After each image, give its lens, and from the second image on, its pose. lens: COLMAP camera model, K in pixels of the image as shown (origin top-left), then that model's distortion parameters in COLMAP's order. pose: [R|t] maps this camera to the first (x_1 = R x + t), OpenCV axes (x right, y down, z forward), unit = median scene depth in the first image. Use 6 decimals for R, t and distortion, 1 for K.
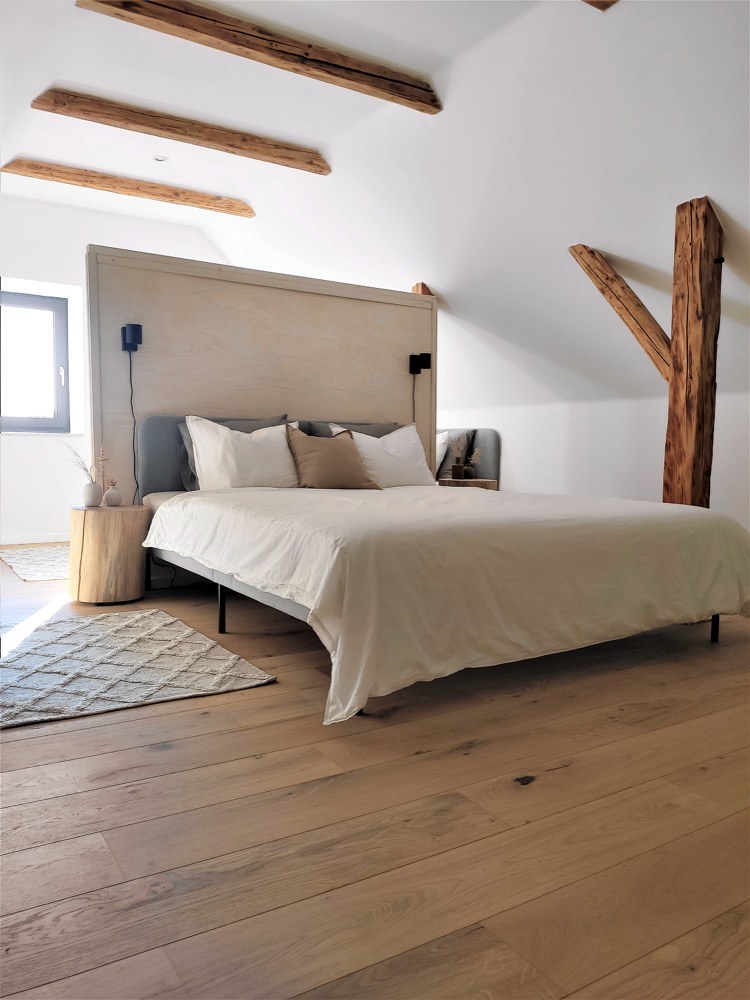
lens RADIAL K [[752.0, 0, 375.0], [0, 752.0, 500.0], [0, 0, 1]] dist [0.070626, -0.105165]
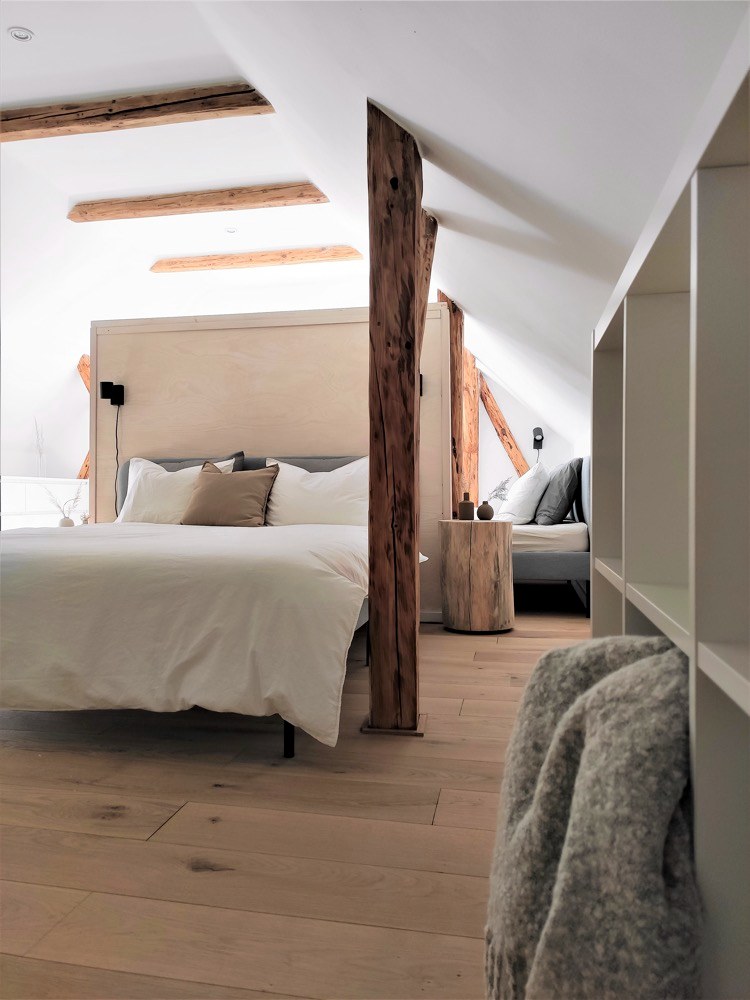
lens RADIAL K [[752.0, 0, 375.0], [0, 752.0, 500.0], [0, 0, 1]] dist [0.070626, -0.105165]
pose [[0.722650, -0.013345, -0.691086, 0.772487], [-0.035490, 0.997779, -0.056378, -0.001053], [0.690303, 0.065268, 0.720571, 0.456888]]
